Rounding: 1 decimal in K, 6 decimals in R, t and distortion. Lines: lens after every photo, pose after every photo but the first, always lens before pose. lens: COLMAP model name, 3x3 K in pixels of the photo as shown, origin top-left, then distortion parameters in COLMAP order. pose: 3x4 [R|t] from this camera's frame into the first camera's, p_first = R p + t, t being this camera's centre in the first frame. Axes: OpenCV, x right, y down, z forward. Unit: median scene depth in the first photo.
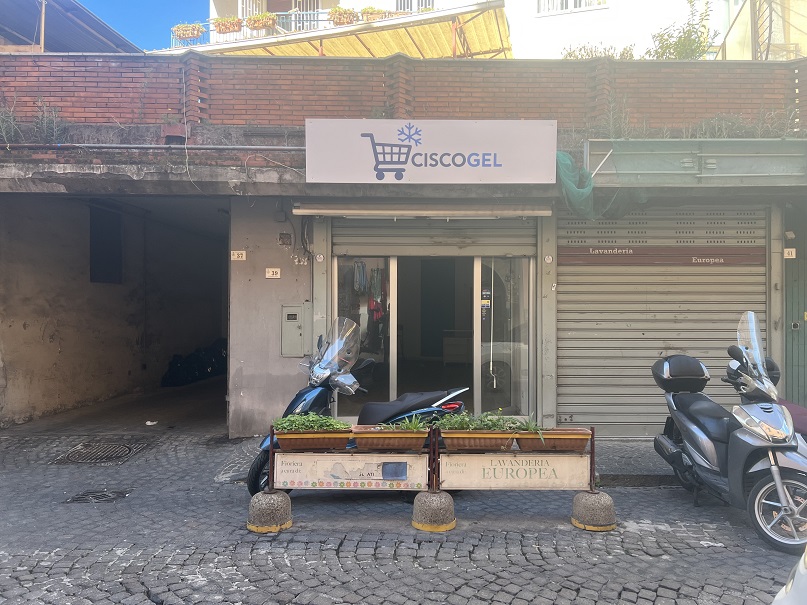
lens RADIAL K [[609.0, 0, 395.0], [0, 609.0, 304.0], [0, 0, 1]] dist [0.061261, -0.067913]
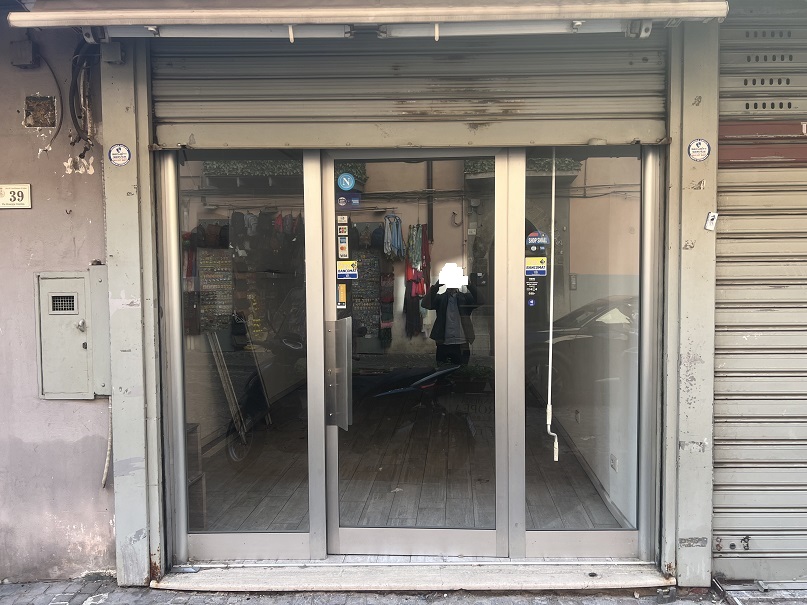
lens RADIAL K [[609.0, 0, 412.0], [0, 609.0, 301.9], [0, 0, 1]] dist [0.061261, -0.067913]
pose [[0.999034, -0.008517, -0.043110, 0.083661], [0.011104, 0.998129, 0.060134, -0.001894], [0.042517, -0.060555, 0.997259, 0.593512]]
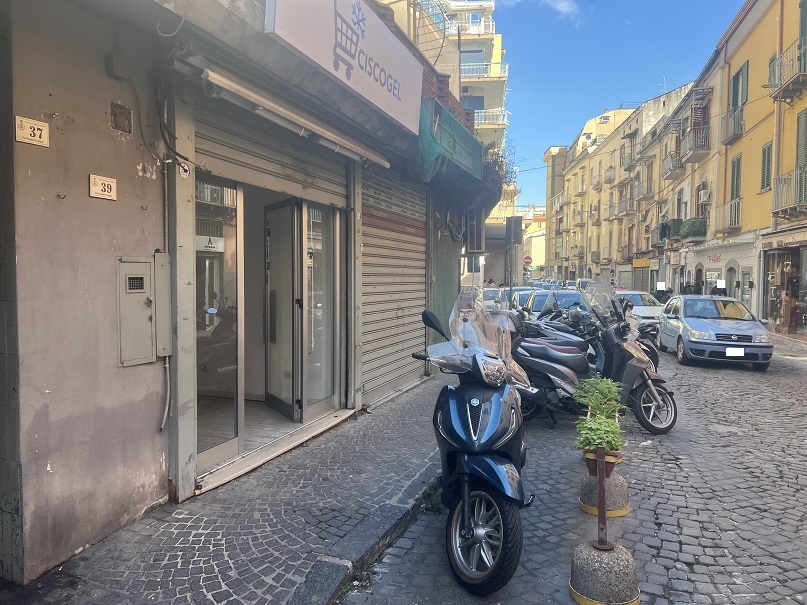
lens RADIAL K [[609.0, 0, 425.3], [0, 609.0, 304.8], [0, 0, 1]] dist [0.061261, -0.067913]
pose [[0.324581, -0.042898, 0.944885, -0.558288], [-0.013953, 0.998645, 0.050132, 0.010588], [-0.945755, -0.029456, 0.323543, 0.618785]]
